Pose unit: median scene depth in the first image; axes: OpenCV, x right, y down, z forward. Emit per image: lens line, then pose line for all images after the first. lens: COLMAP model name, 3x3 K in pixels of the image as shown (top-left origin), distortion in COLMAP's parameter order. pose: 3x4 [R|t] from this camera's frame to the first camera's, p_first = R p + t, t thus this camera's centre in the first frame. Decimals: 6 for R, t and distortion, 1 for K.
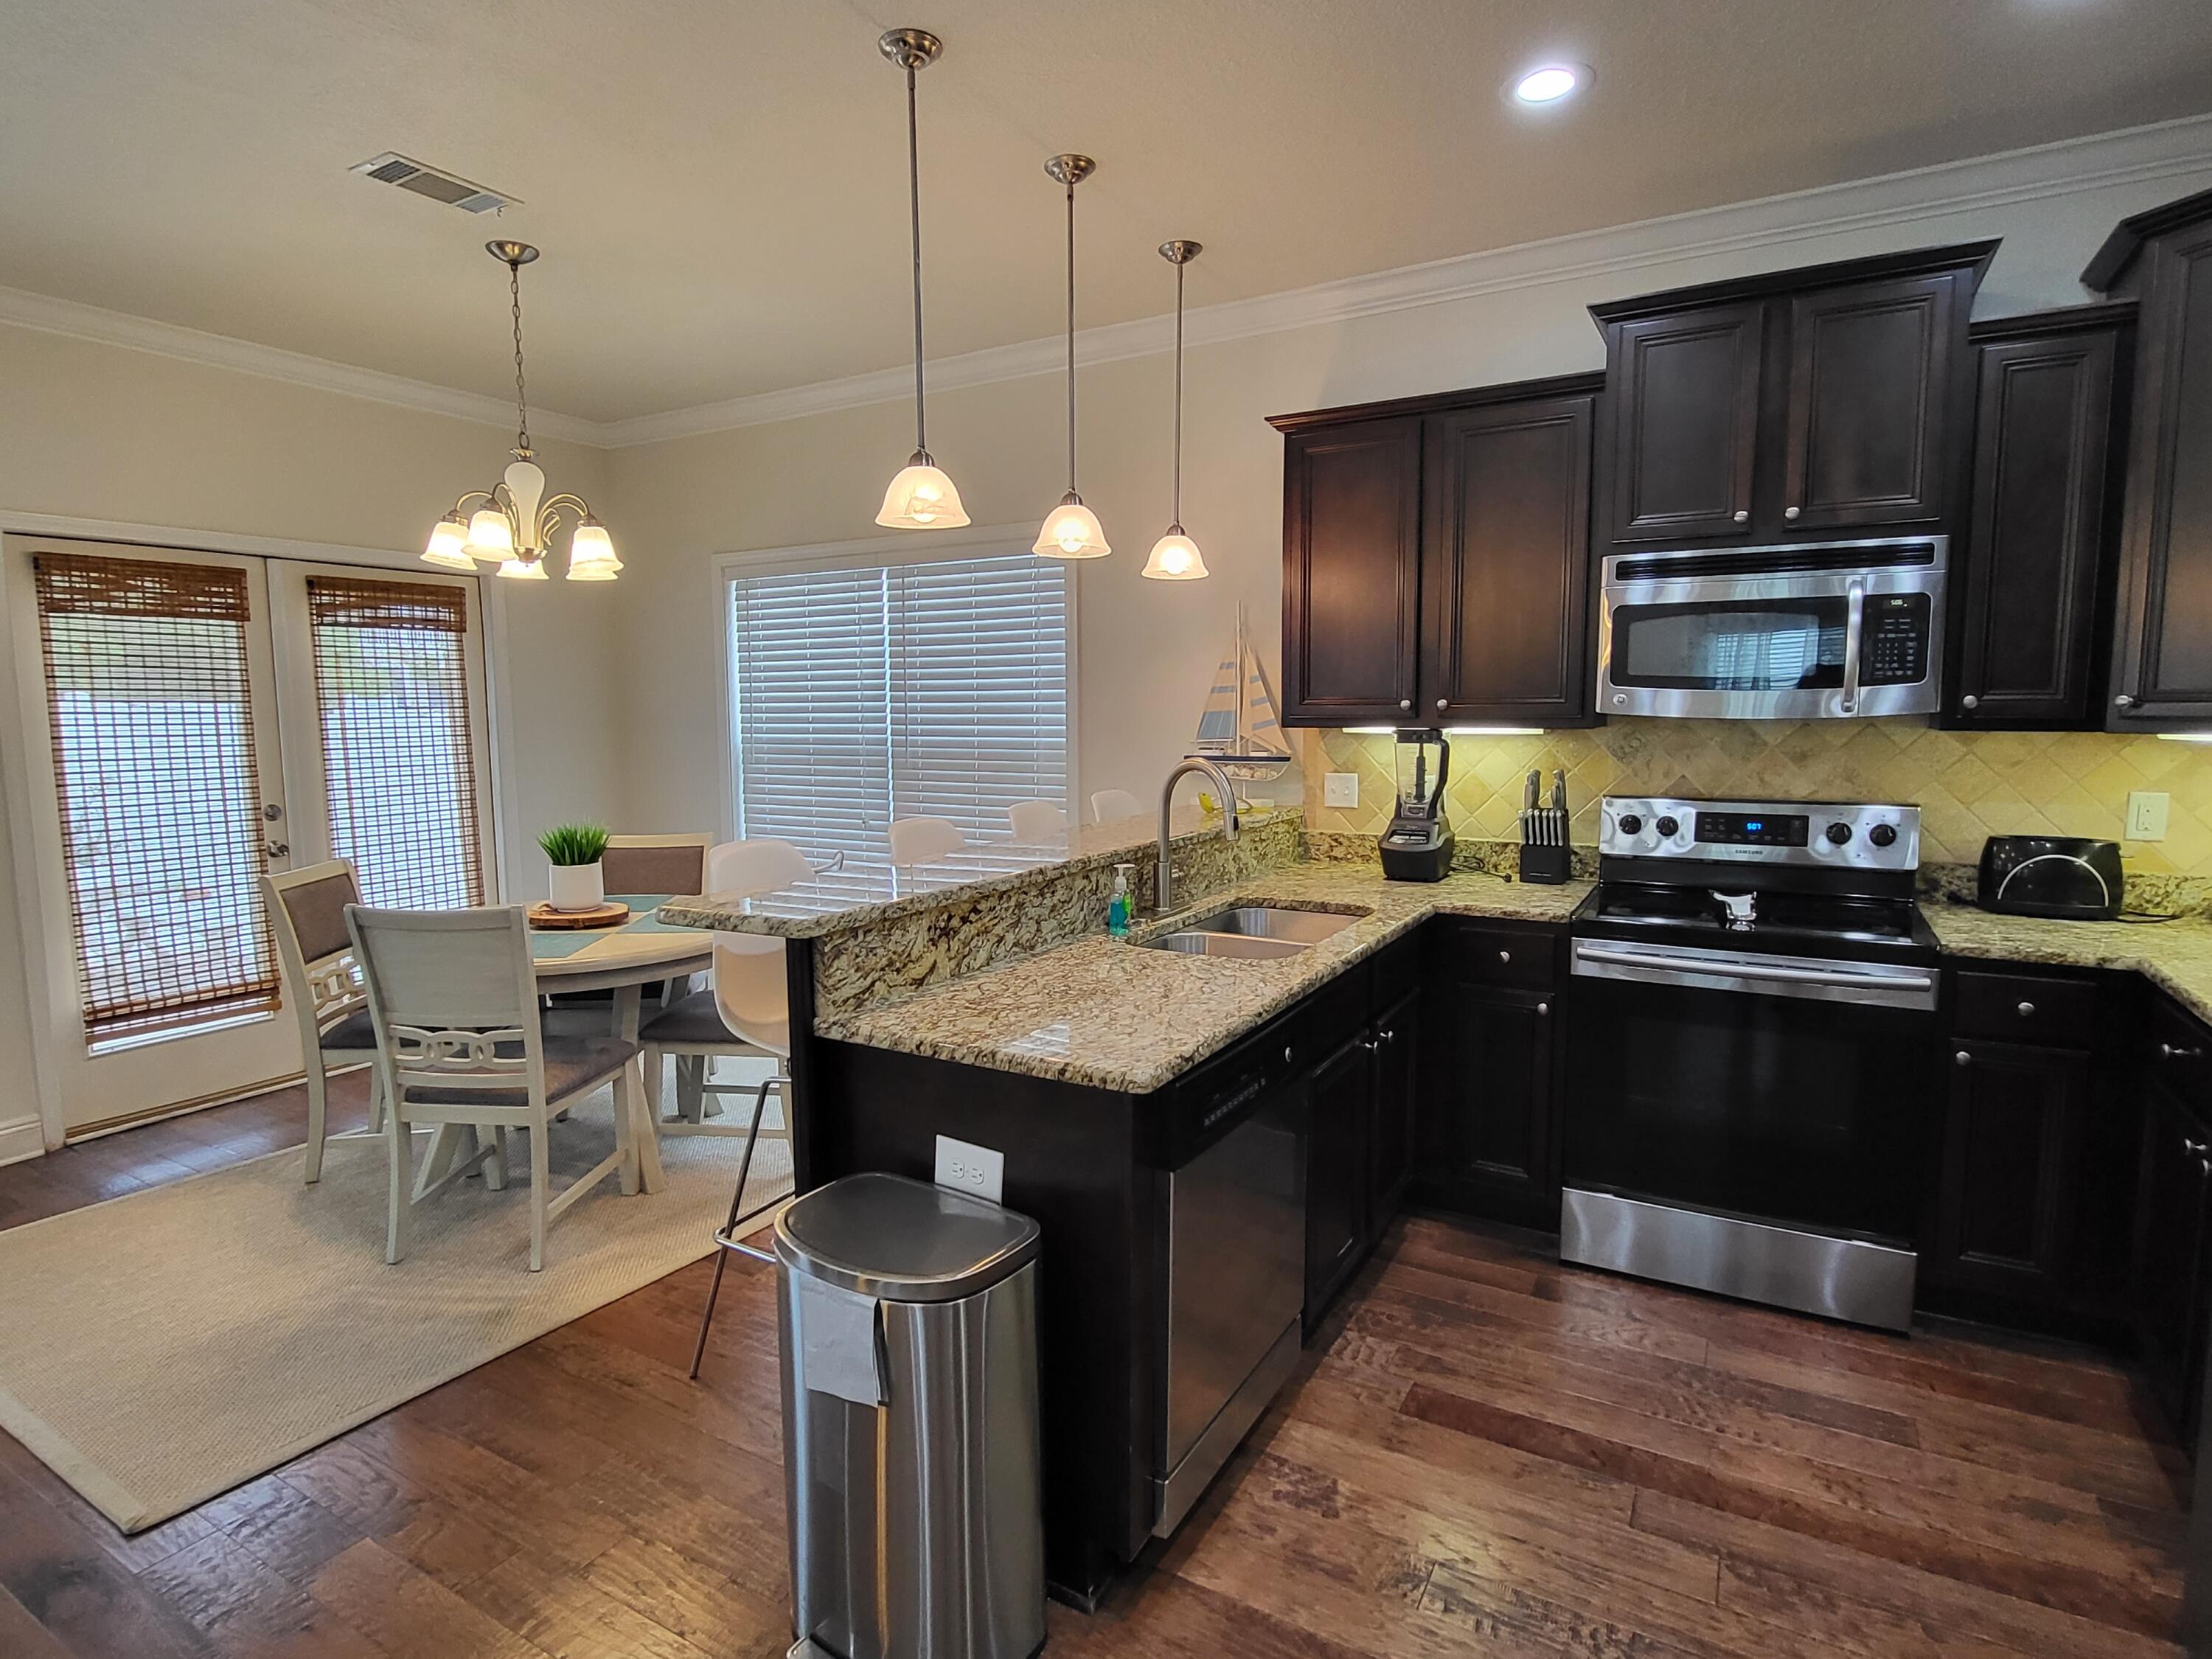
lens RADIAL K [[1153.5, 0, 1103.3], [0, 1153.5, 828.3], [0, 0, 1]] dist [-0.004695, -0.003304]
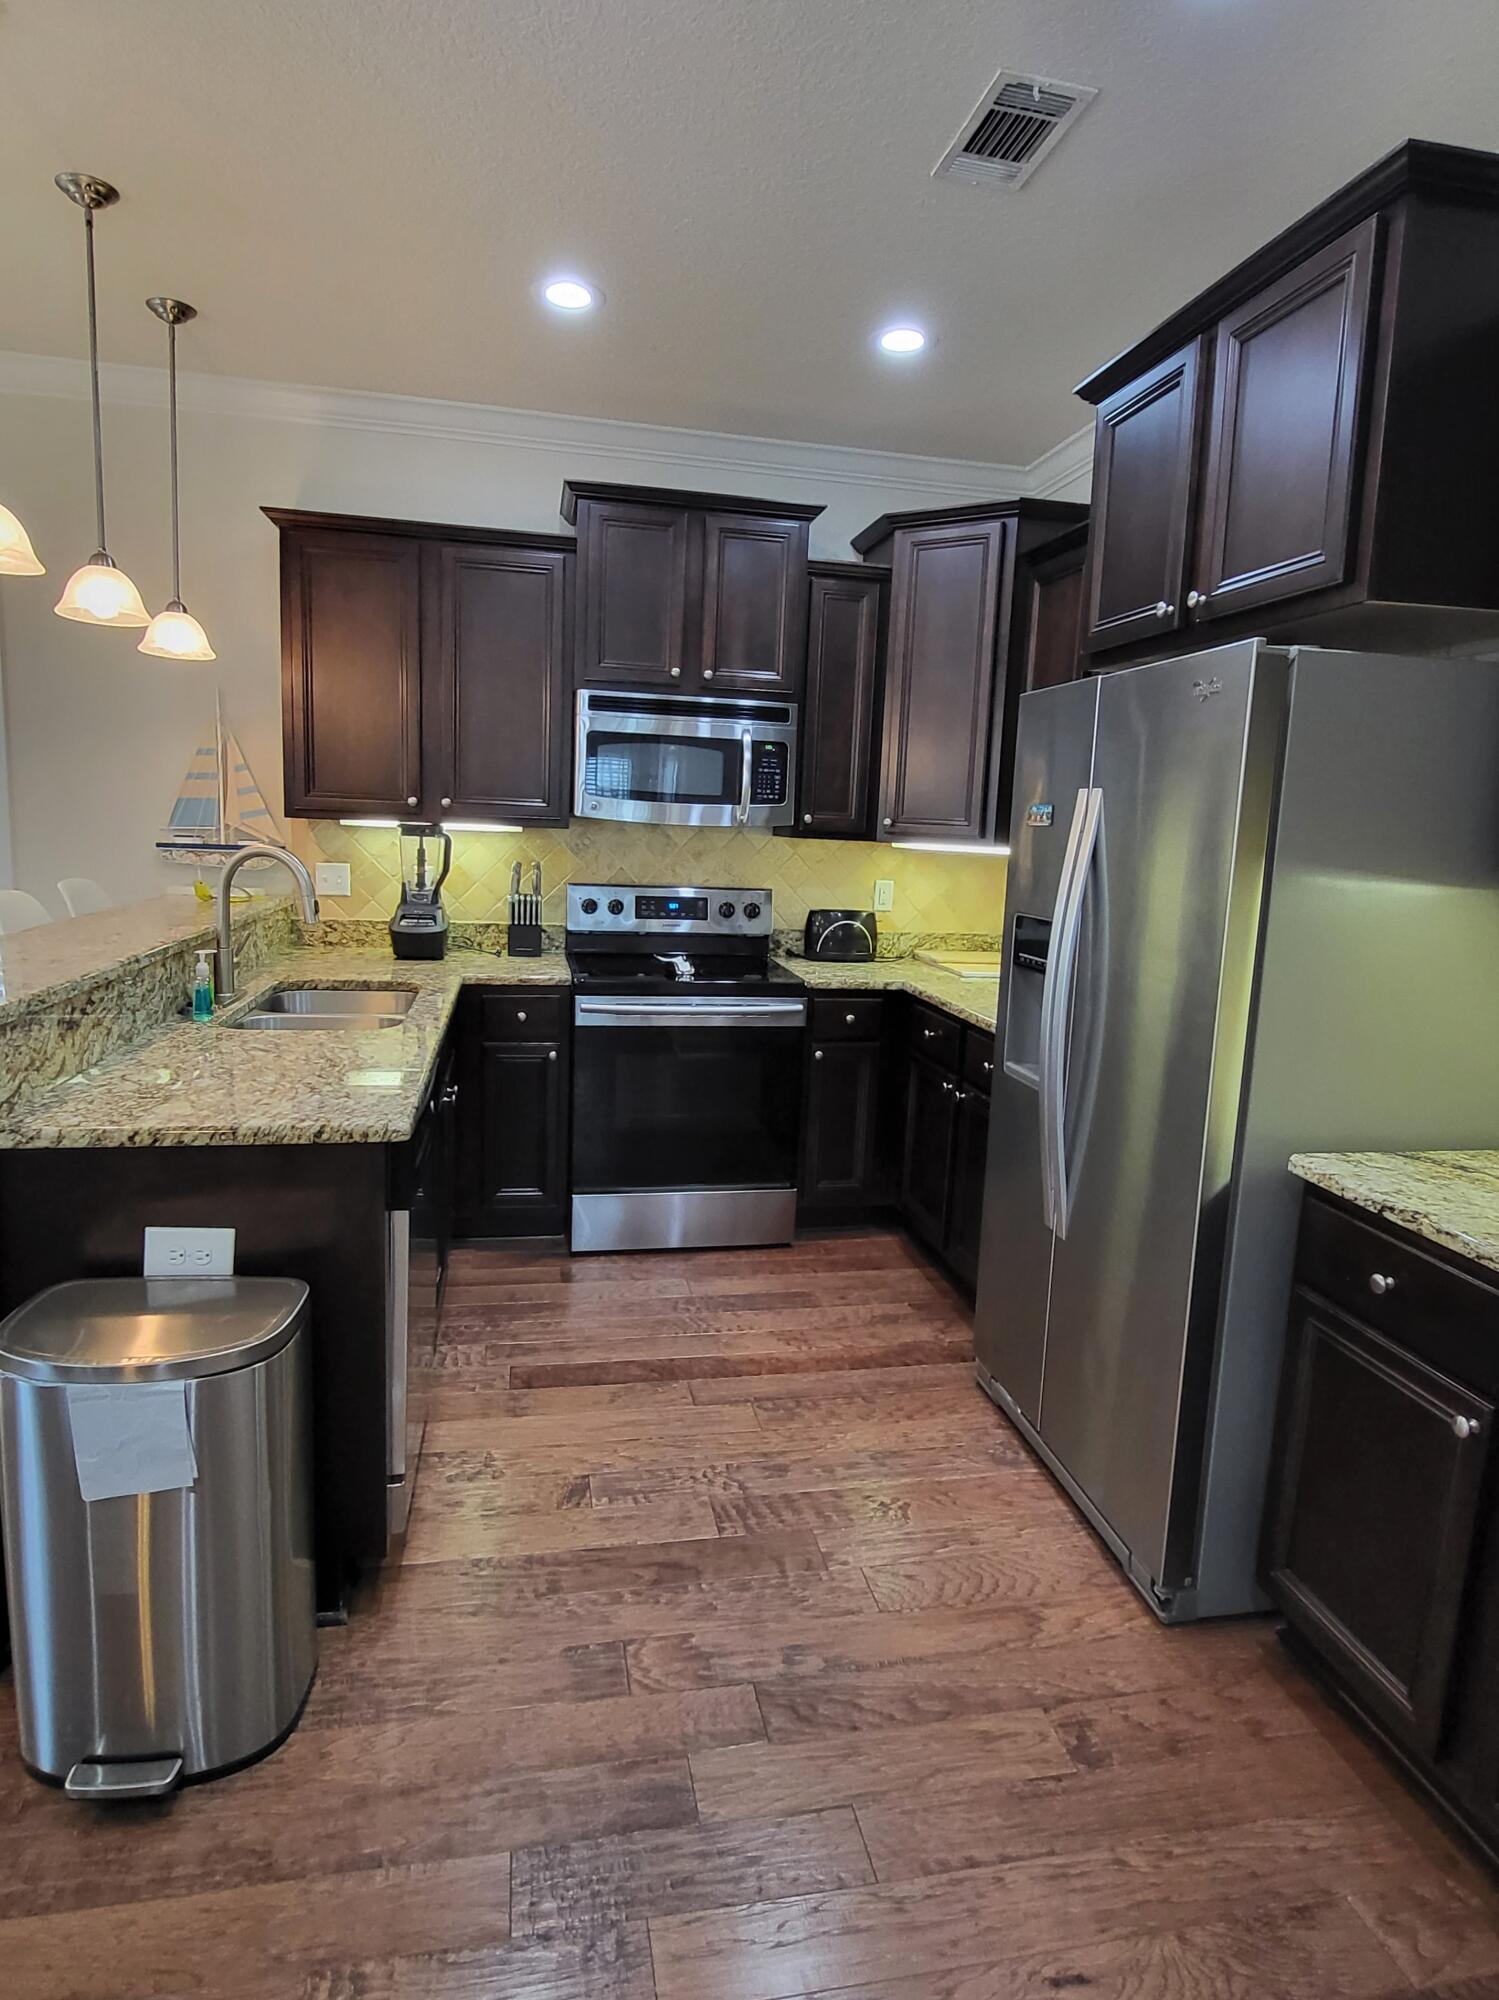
lens RADIAL K [[1091.2, 0, 751.2], [0, 1091.2, 985.8], [0, 0, 1]] dist [-0.013966, 0.001519]
pose [[0.741963, -0.060768, 0.667682, -0.258944], [0.022727, 0.997591, 0.065539, 0.011252], [-0.670056, -0.033453, 0.741556, -0.005773]]
